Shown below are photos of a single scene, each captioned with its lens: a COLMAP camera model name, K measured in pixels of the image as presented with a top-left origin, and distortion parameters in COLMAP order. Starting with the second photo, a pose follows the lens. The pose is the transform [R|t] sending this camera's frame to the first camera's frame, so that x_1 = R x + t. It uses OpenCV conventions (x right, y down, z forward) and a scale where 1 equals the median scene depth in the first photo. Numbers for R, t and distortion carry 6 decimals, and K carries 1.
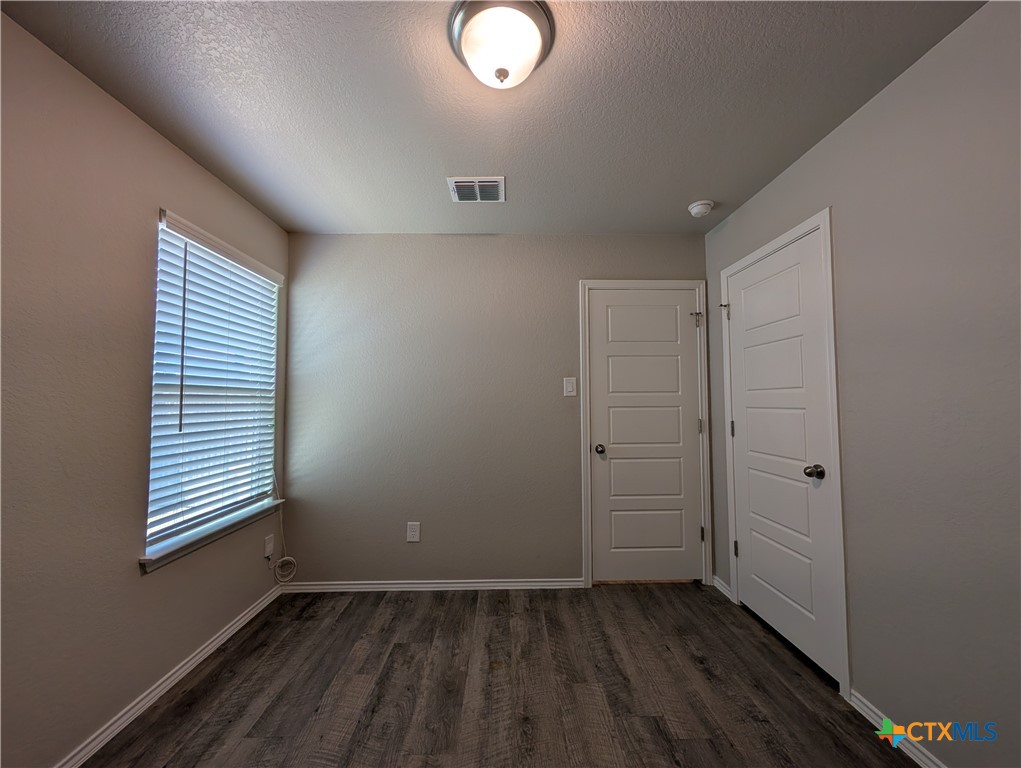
lens RADIAL K [[387.3, 0, 512.7], [0, 387.3, 384.7], [0, 0, 1]] dist [0.000986, 0.000167]
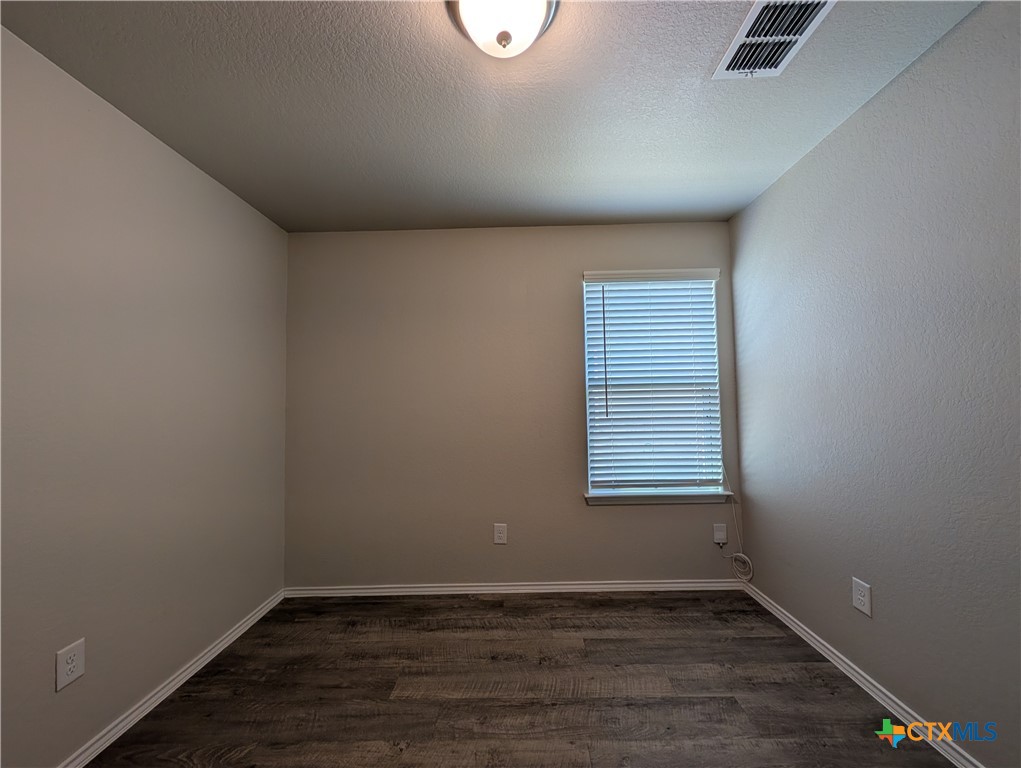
lens RADIAL K [[387.3, 0, 512.7], [0, 387.3, 384.7], [0, 0, 1]] dist [0.000986, 0.000167]
pose [[-0.034531, -0.039375, -0.998628, 0.530608], [0.064607, 0.997046, -0.041547, 0.033098], [0.997313, -0.065953, -0.031885, 0.616304]]
